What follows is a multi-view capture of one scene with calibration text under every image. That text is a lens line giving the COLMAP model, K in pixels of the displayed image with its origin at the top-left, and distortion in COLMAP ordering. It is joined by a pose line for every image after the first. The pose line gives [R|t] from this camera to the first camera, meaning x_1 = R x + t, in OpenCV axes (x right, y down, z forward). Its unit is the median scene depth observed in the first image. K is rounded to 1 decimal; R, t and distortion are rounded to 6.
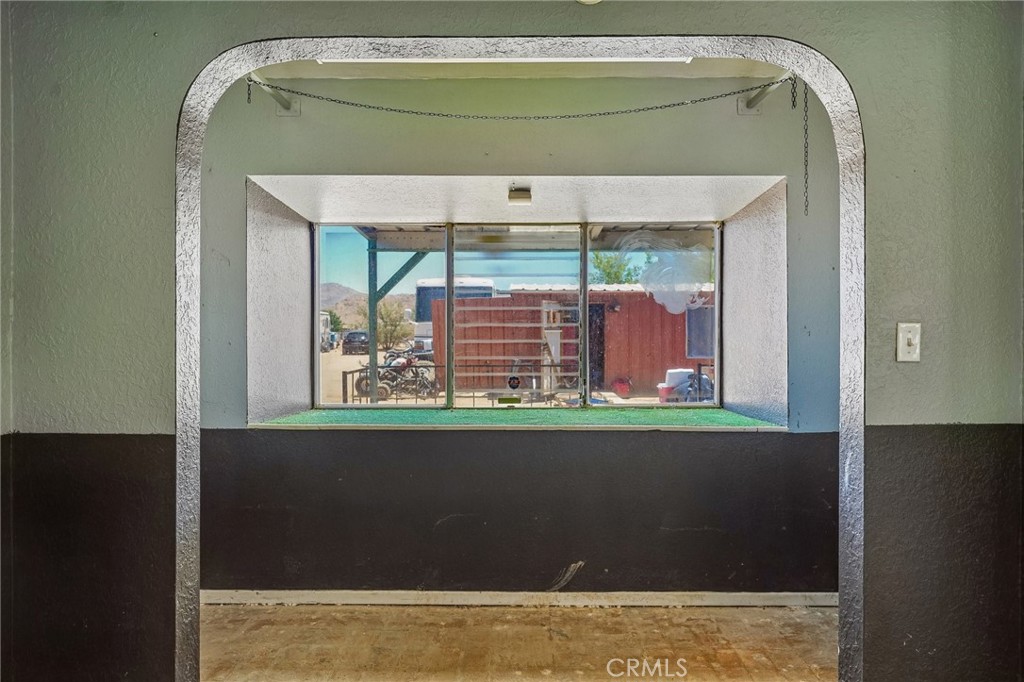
lens RADIAL K [[545.3, 0, 513.4], [0, 545.3, 334.7], [0, 0, 1]] dist [0.002697, -0.000663]
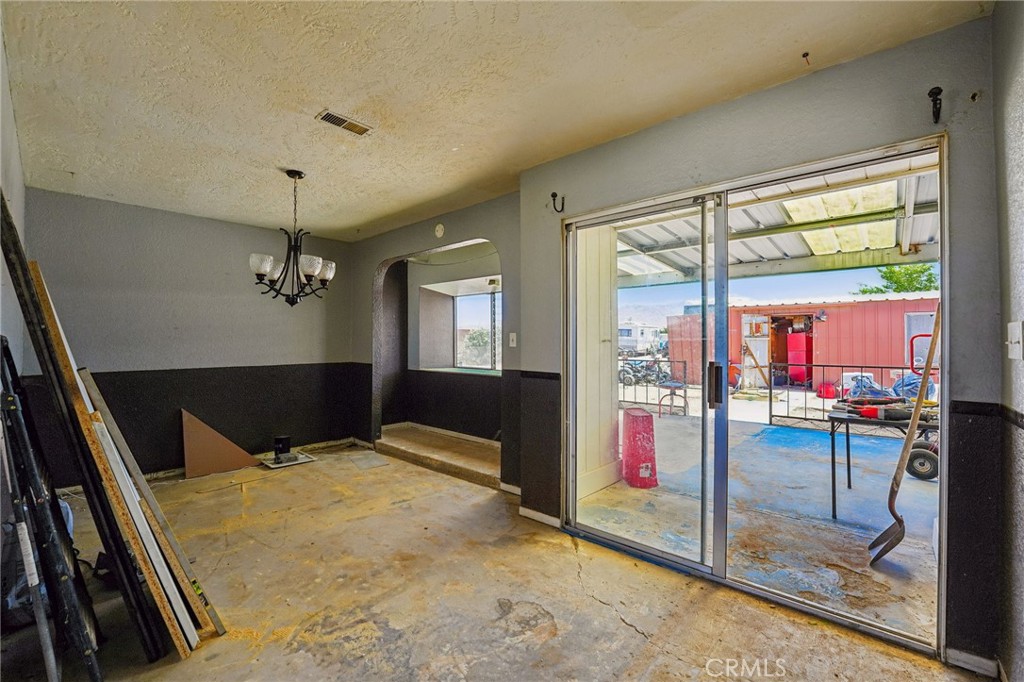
lens RADIAL K [[424.3, 0, 508.6], [0, 424.3, 337.1], [0, 0, 1]] dist [-0.018980, 0.000913]
pose [[0.747059, -0.007558, -0.664715, 1.367585], [-0.001833, 0.999908, -0.013430, 0.017692], [0.664755, 0.011252, 0.746977, -0.402431]]
